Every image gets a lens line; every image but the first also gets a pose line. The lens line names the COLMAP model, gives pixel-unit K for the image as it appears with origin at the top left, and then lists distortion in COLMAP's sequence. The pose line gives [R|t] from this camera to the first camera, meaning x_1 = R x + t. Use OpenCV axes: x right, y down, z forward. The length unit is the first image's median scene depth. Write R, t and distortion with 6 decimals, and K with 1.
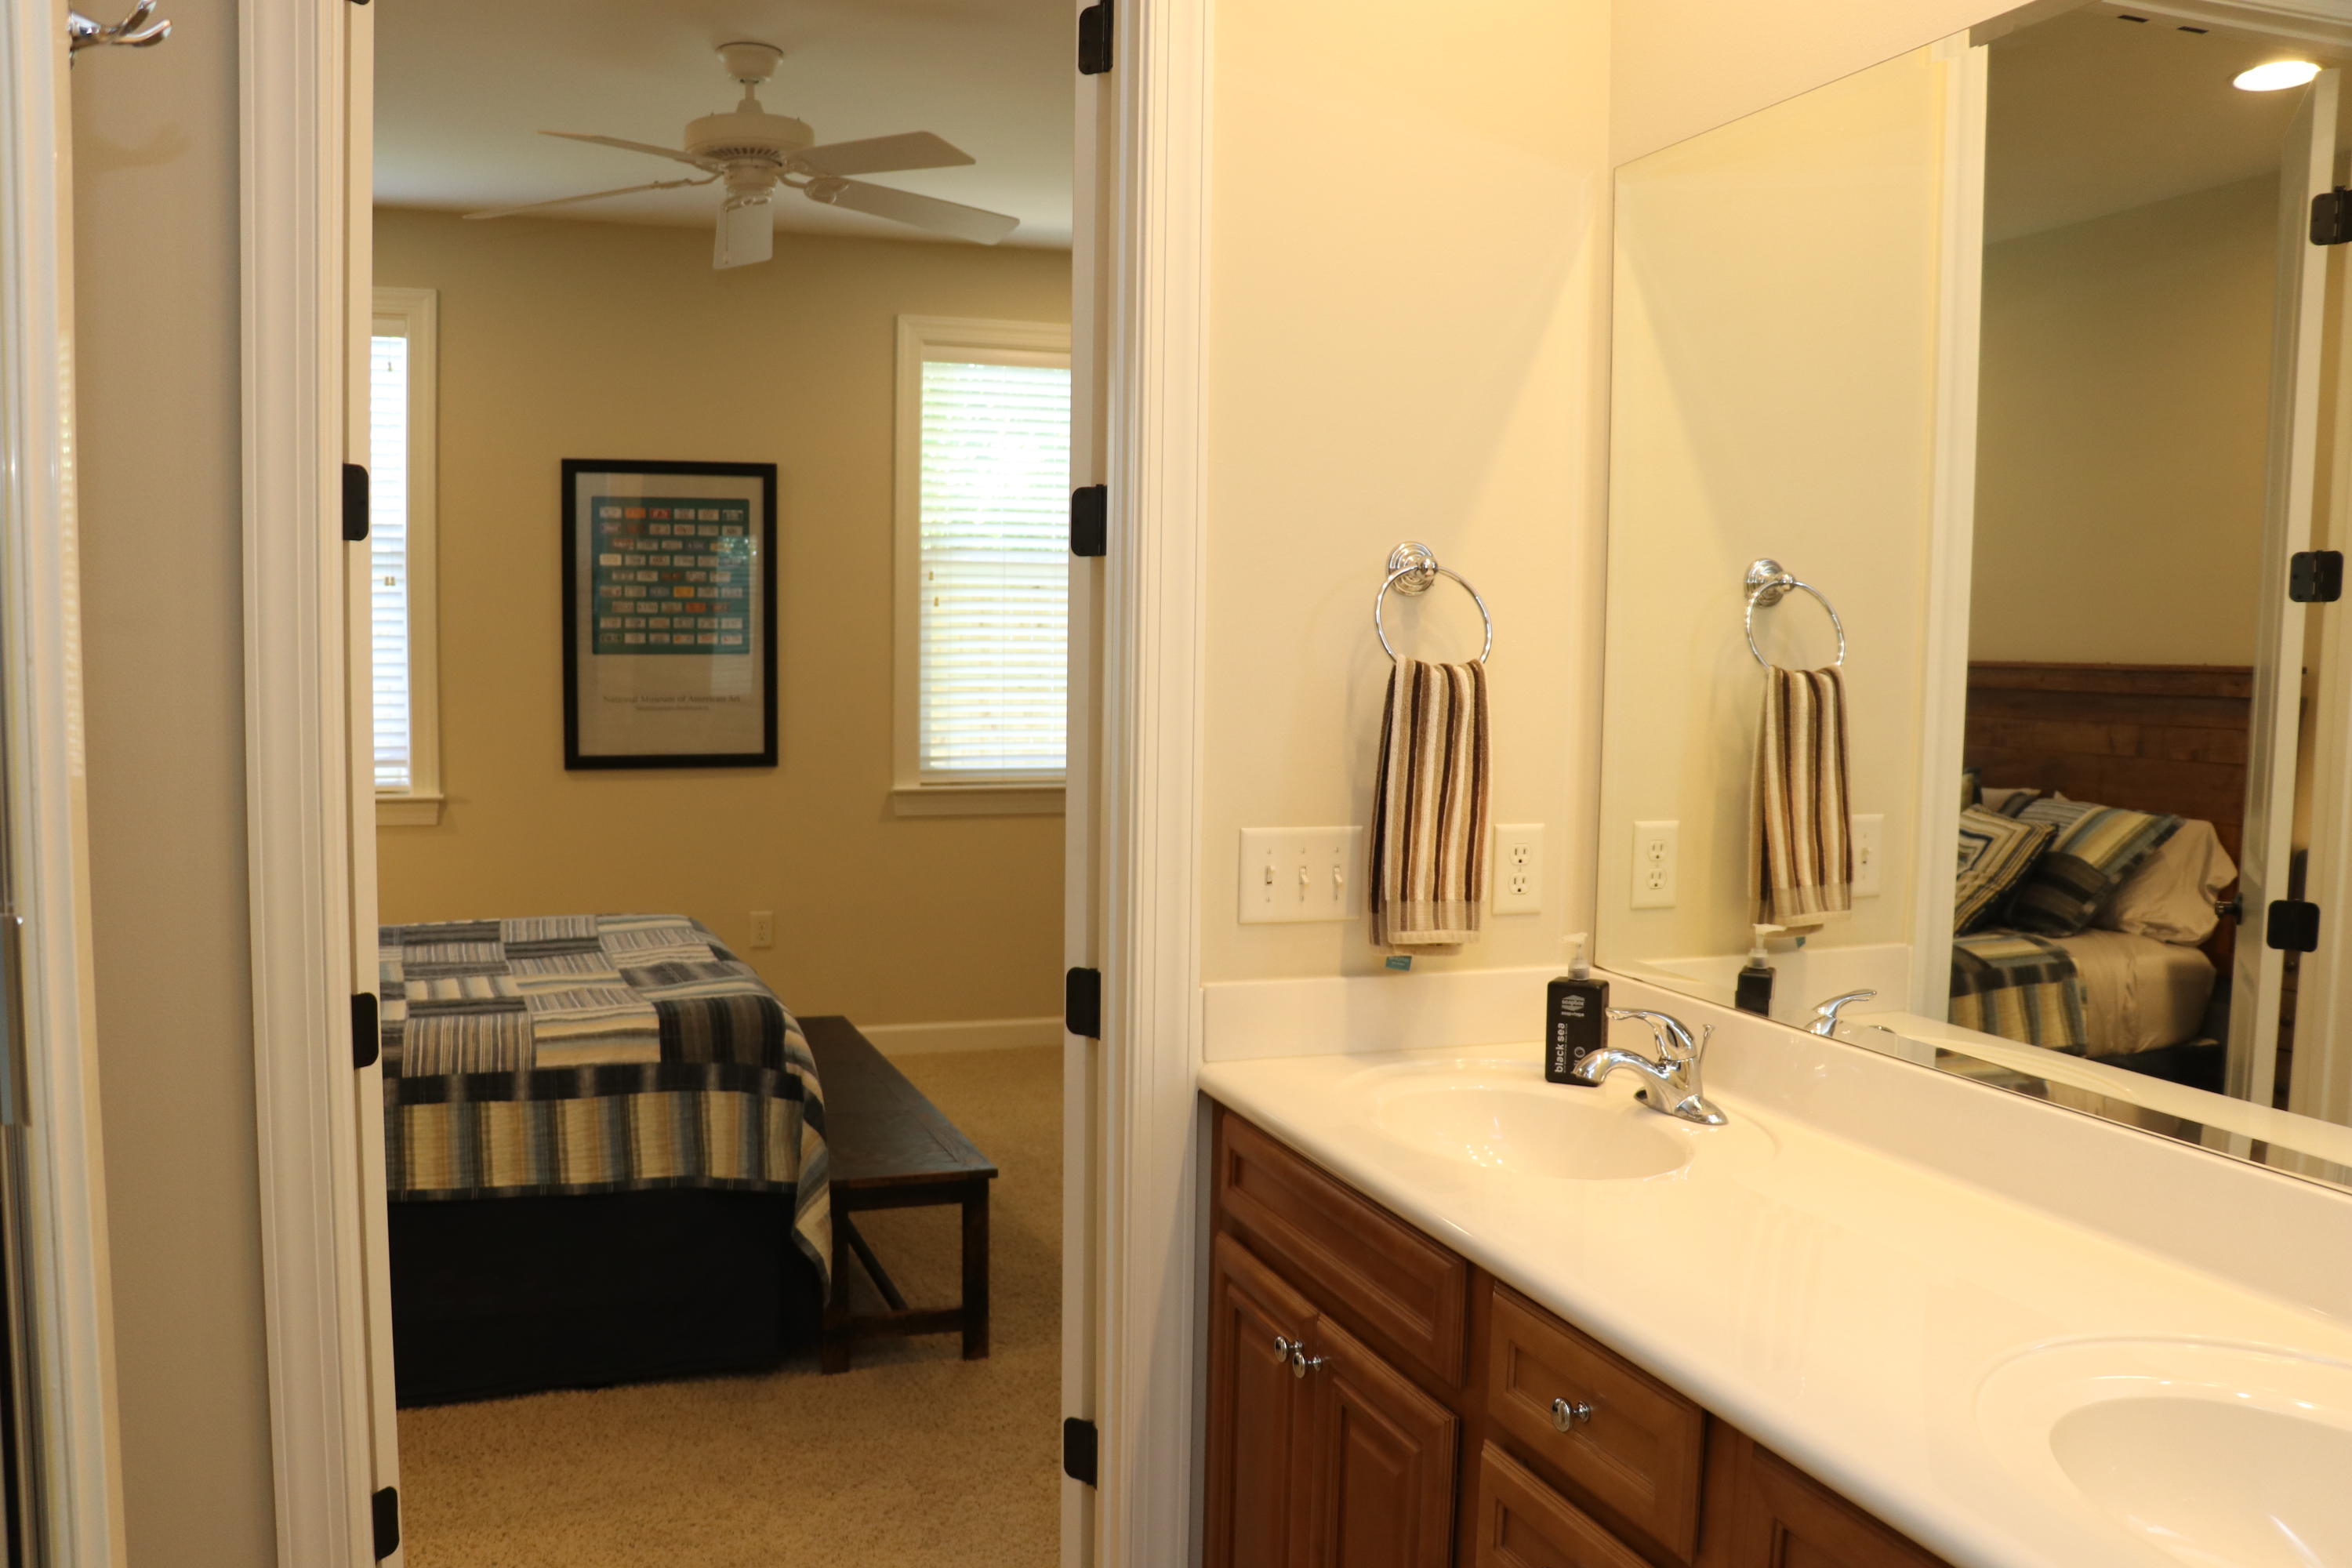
lens RADIAL K [[1923.8, 0, 1163.9], [0, 1923.8, 782.5], [0, 0, 1]] dist [-0.181752, 0.136919]
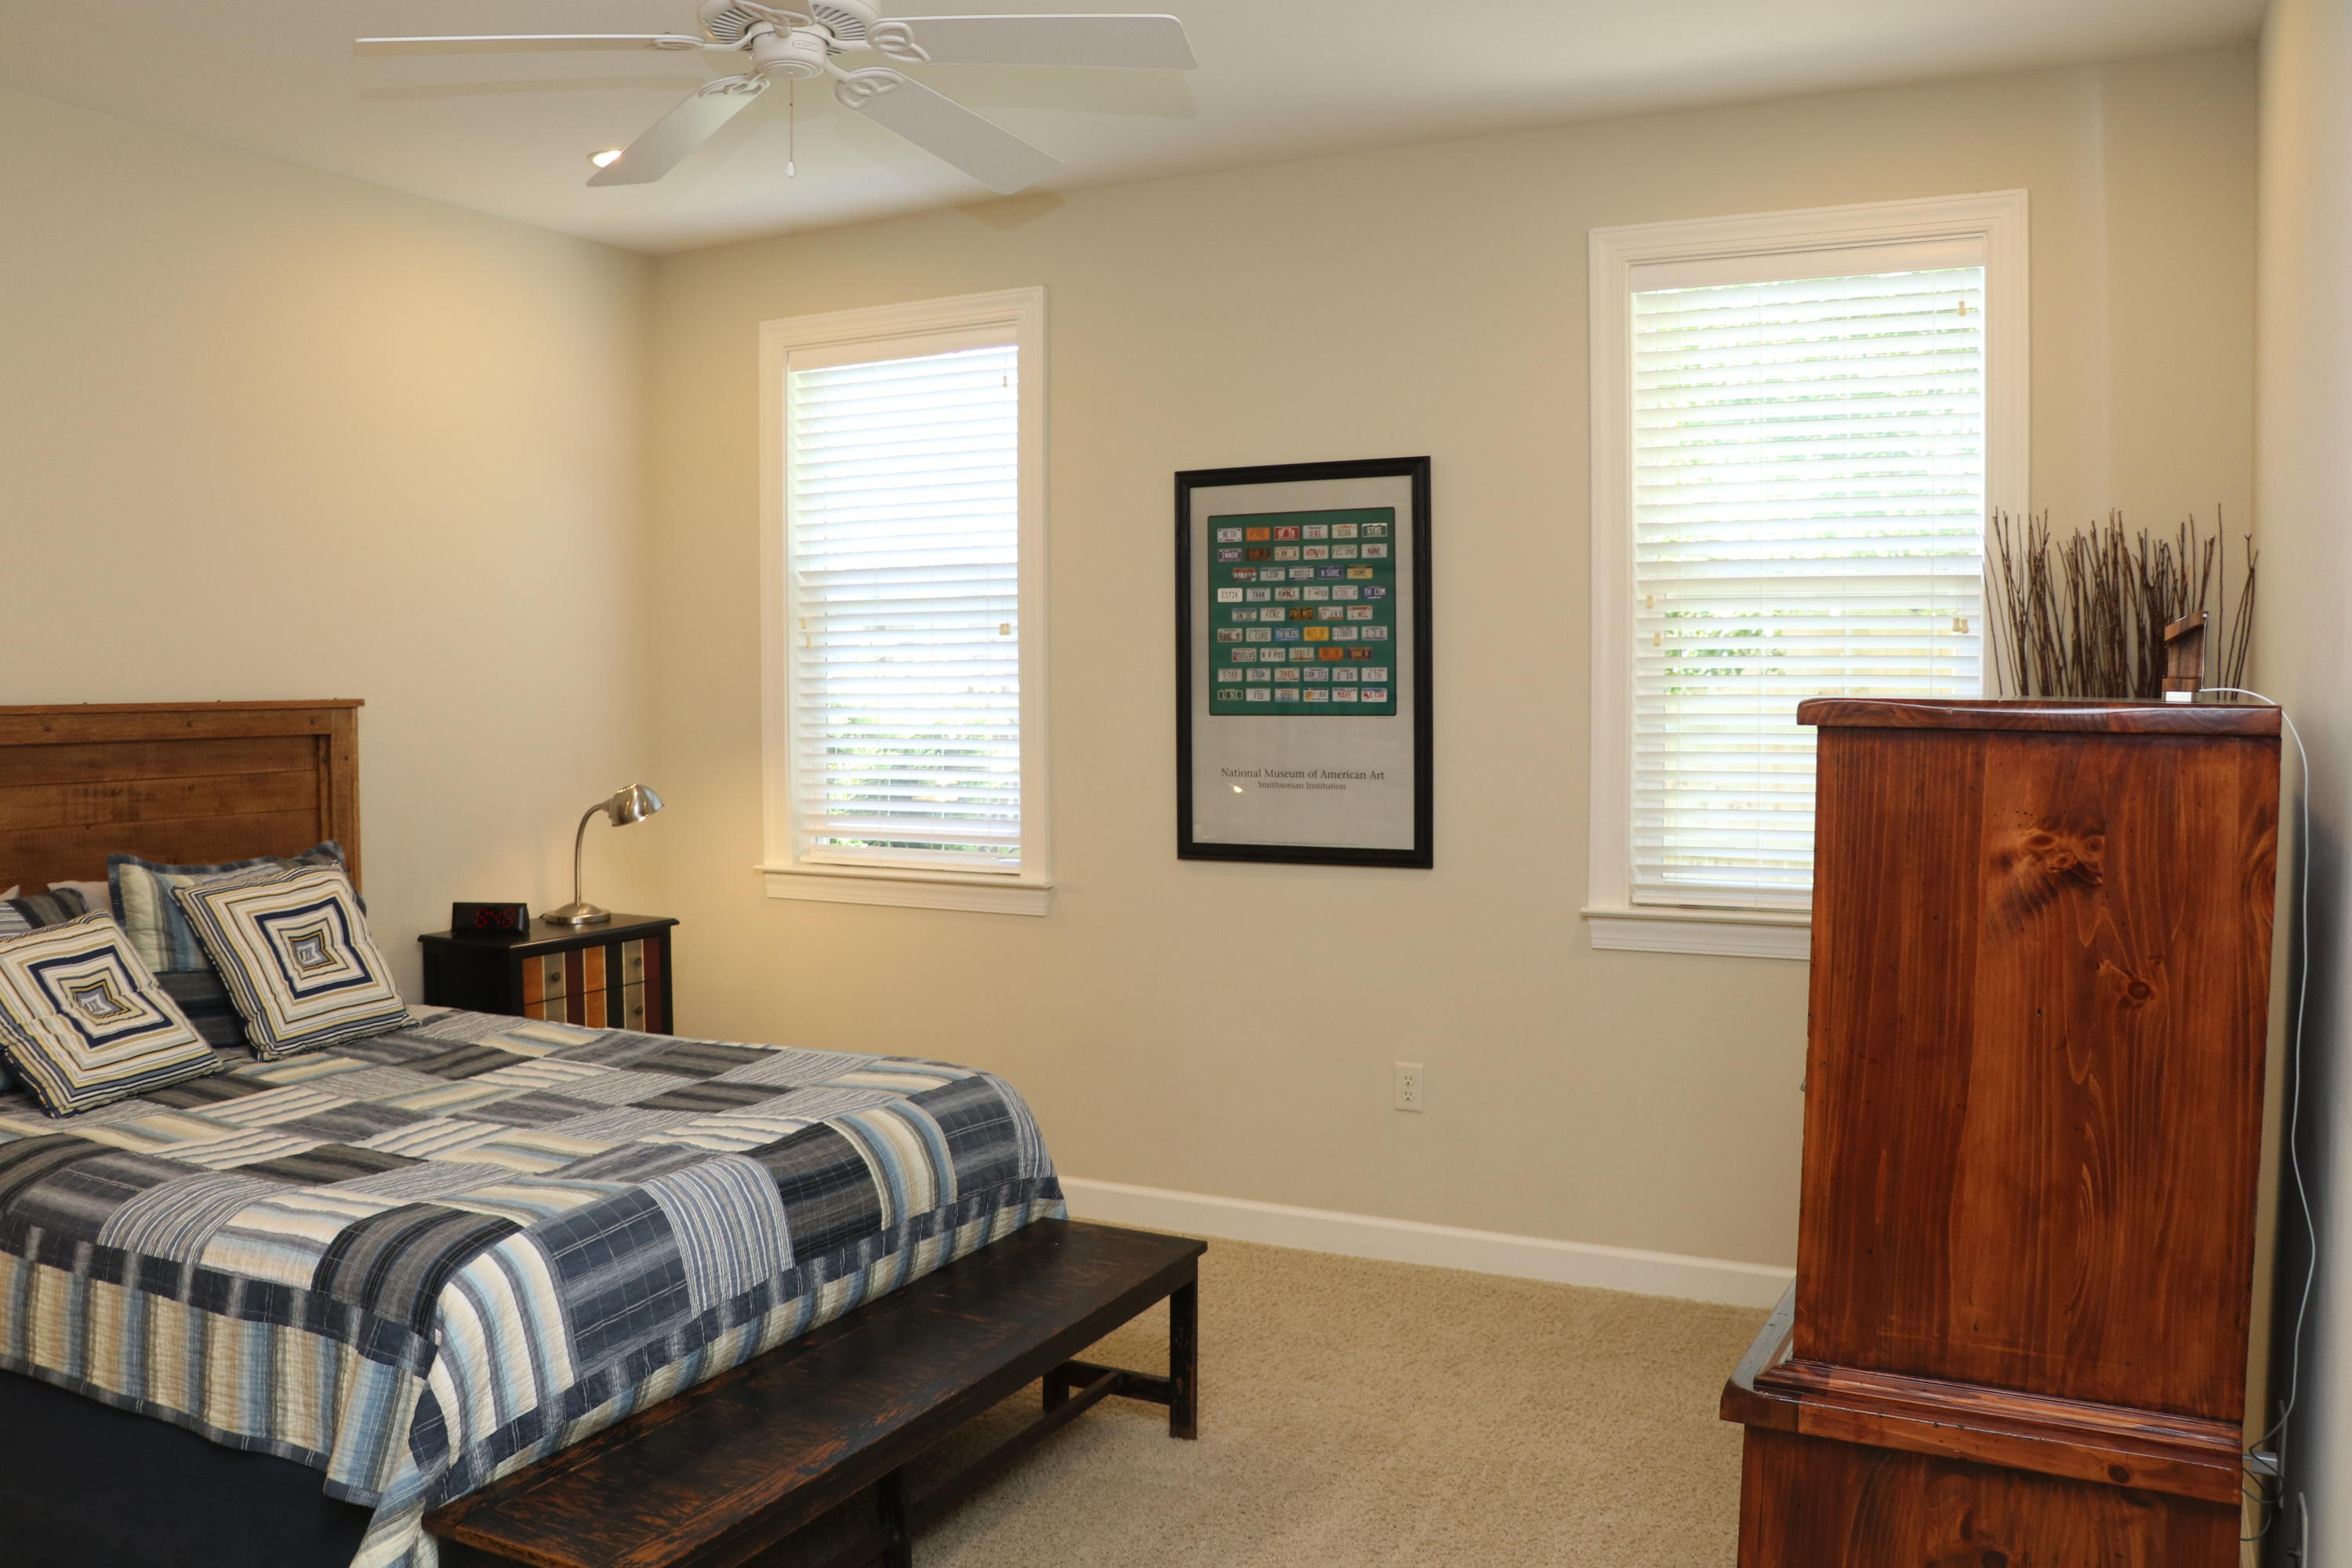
lens RADIAL K [[1923.8, 0, 1179.6], [0, 1923.8, 792.6], [0, 0, 1]] dist [-0.181752, 0.136919]
pose [[0.680095, 0.028883, -0.732554, 0.278459], [-0.043127, 0.999069, -0.000647, -0.034054], [0.731854, 0.032033, 0.680708, 0.440906]]
